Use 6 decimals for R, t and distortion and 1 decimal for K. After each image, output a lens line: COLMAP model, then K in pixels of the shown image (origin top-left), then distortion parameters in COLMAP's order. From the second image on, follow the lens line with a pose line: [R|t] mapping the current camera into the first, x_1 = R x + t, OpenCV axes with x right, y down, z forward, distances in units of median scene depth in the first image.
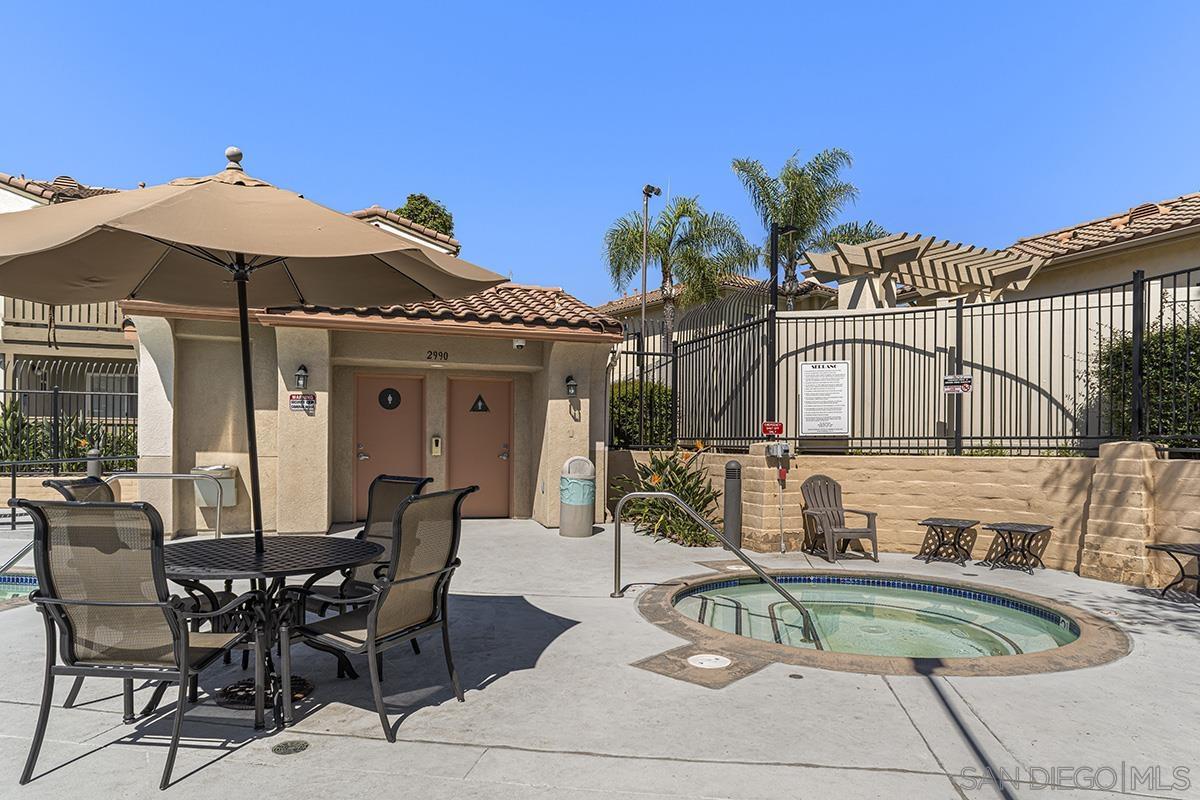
lens RADIAL K [[698.1, 0, 600.2], [0, 698.1, 450.9], [0, 0, 1]] dist [0.002464, 0.000807]
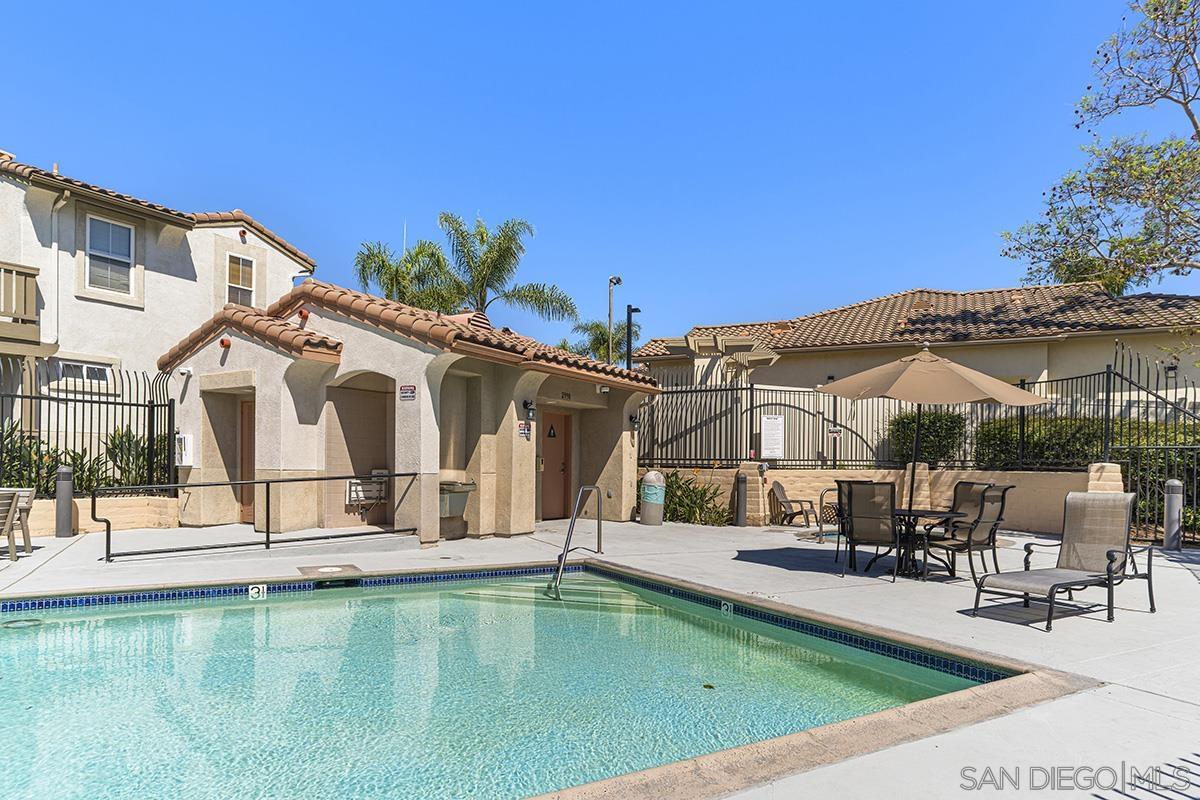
lens RADIAL K [[698.1, 0, 600.2], [0, 698.1, 450.9], [0, 0, 1]] dist [0.002464, 0.000807]
pose [[0.779857, 0.013015, 0.625822, -1.036372], [0.003811, 0.999667, -0.025539, 0.001916], [-0.625945, 0.022302, 0.779548, -0.072969]]
